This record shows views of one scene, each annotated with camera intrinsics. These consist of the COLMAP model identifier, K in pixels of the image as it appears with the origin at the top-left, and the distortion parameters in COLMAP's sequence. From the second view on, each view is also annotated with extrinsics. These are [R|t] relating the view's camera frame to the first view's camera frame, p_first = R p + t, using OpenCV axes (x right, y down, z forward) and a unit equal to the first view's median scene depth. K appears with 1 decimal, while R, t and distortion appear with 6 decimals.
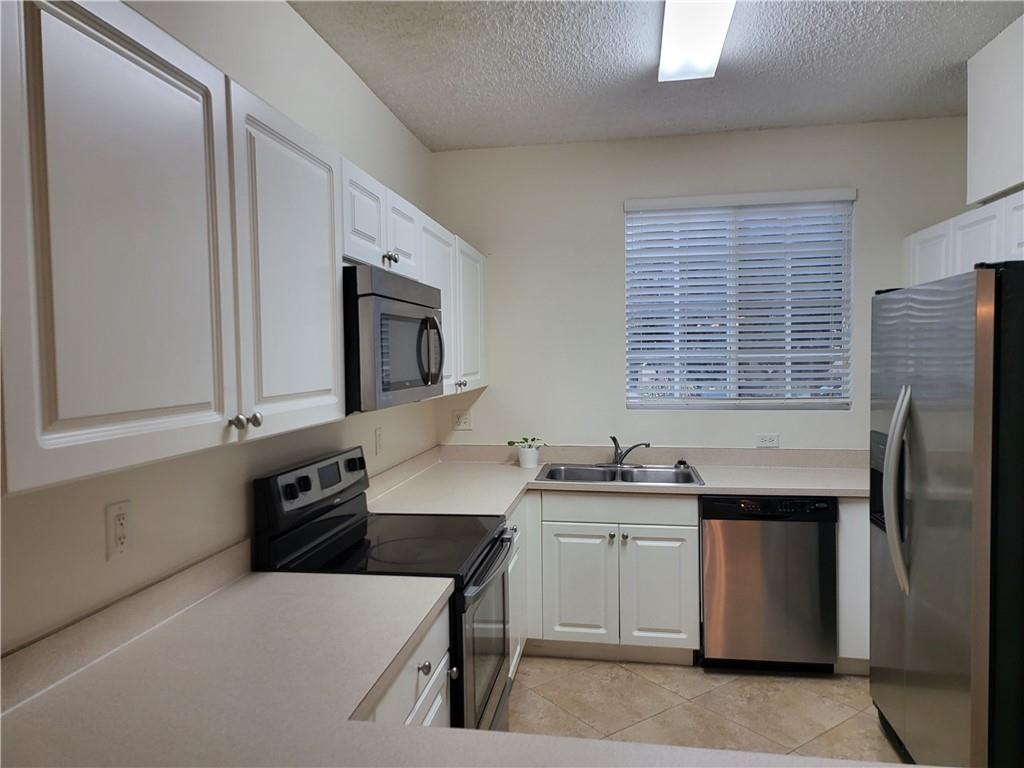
lens RADIAL K [[720.6, 0, 510.3], [0, 720.6, 380.4], [0, 0, 1]] dist [0.067836, -0.058252]
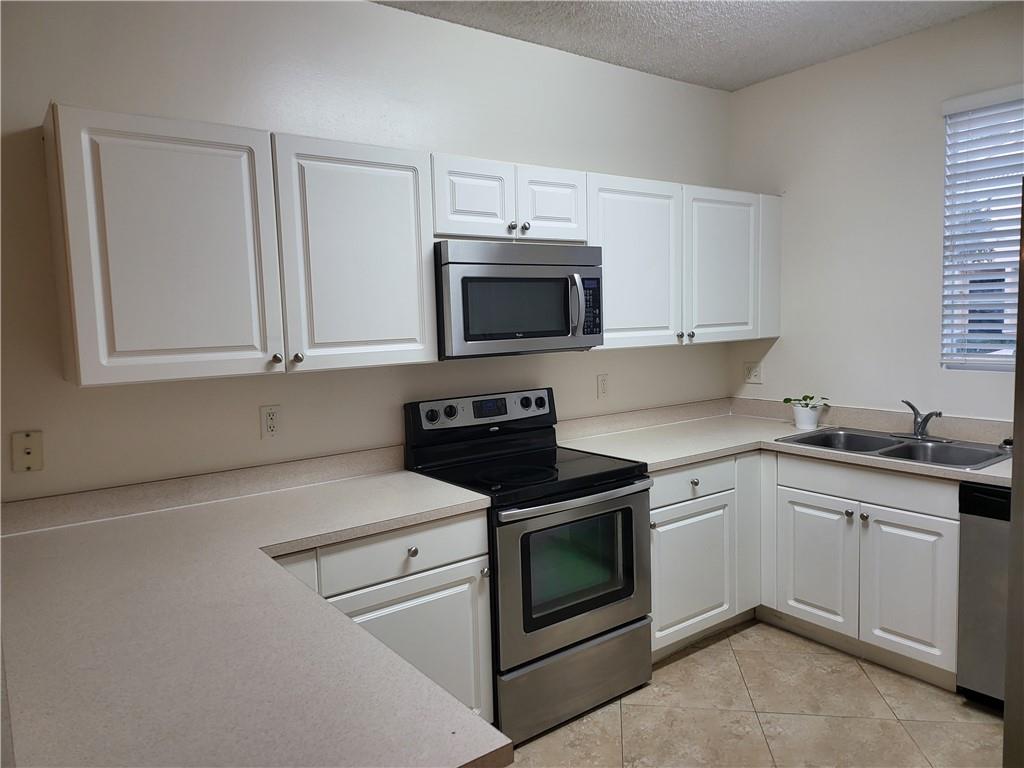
lens RADIAL K [[720.6, 0, 486.9], [0, 720.6, 374.3], [0, 0, 1]] dist [0.067836, -0.058252]
pose [[0.711025, 0.049593, -0.701416, 0.438209], [-0.004753, 0.997826, 0.065732, -0.005550], [0.703151, -0.043403, 0.709715, 0.088571]]
